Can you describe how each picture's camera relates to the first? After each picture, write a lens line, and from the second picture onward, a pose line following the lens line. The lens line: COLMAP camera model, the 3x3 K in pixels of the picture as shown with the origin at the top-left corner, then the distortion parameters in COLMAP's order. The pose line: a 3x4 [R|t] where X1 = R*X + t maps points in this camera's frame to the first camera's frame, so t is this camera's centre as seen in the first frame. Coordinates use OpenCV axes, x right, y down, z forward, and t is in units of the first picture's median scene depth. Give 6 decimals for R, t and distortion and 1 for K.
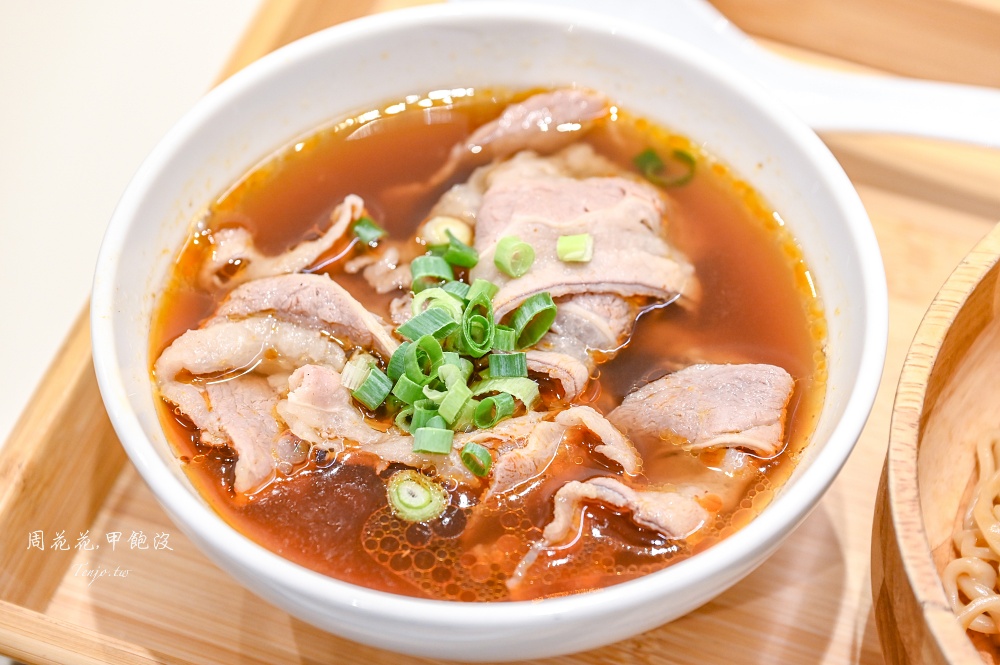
lens RADIAL K [[2759.3, 0, 536.3], [0, 2759.3, 333.5], [0, 0, 1]] dist [-0.073928, -0.877275]
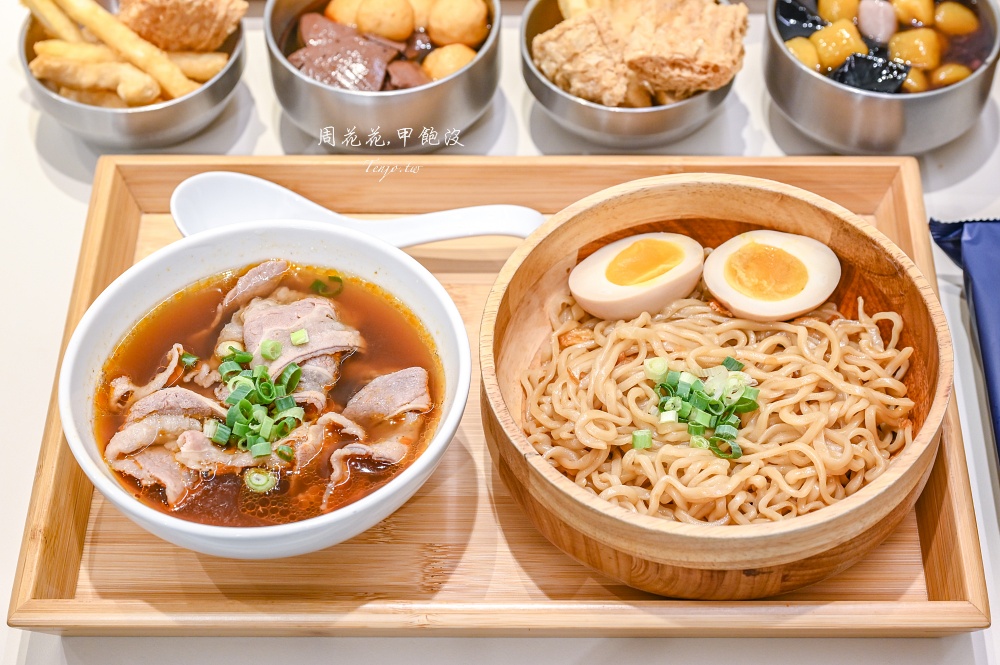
lens RADIAL K [[1855.1, 0, 511.4], [0, 1855.1, 380.2], [0, 0, 1]] dist [0.024260, 0.177108]
pose [[0.939708, -0.271596, 0.207809, -0.127334], [0.276221, 0.961069, 0.007005, 0.030492], [-0.201621, 0.050819, 0.978144, -0.309860]]
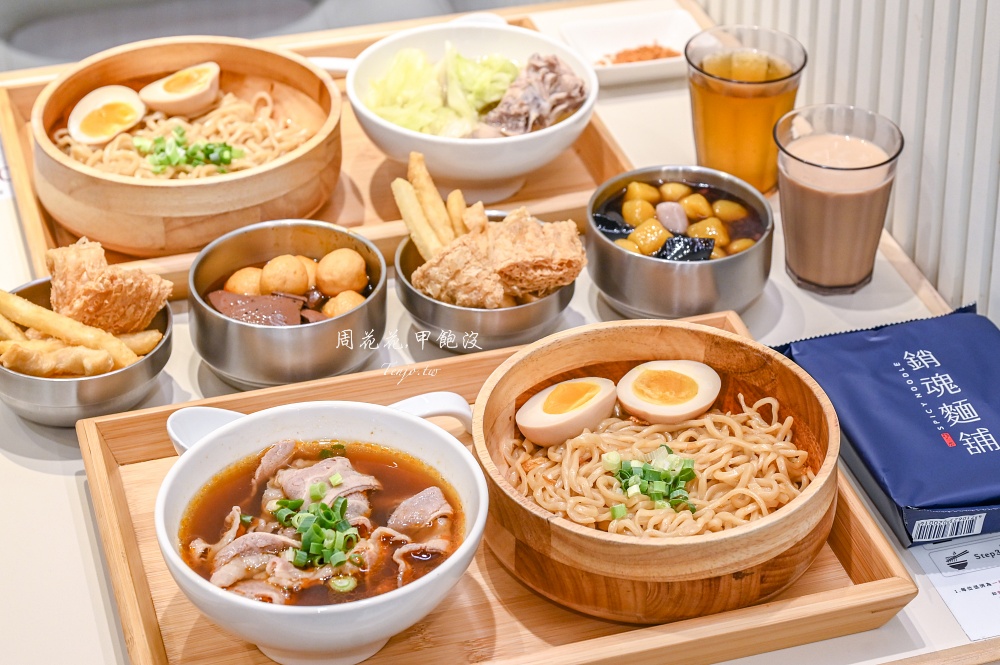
lens RADIAL K [[2352.9, 0, 500.0], [0, 2352.9, 332.5], [0, 0, 1]] dist [0.042916, 0.136741]
pose [[0.786495, -0.331132, 0.521323, -0.897468], [0.484835, 0.853929, -0.189052, 0.314910], [-0.382572, 0.401444, 0.832155, -0.796140]]
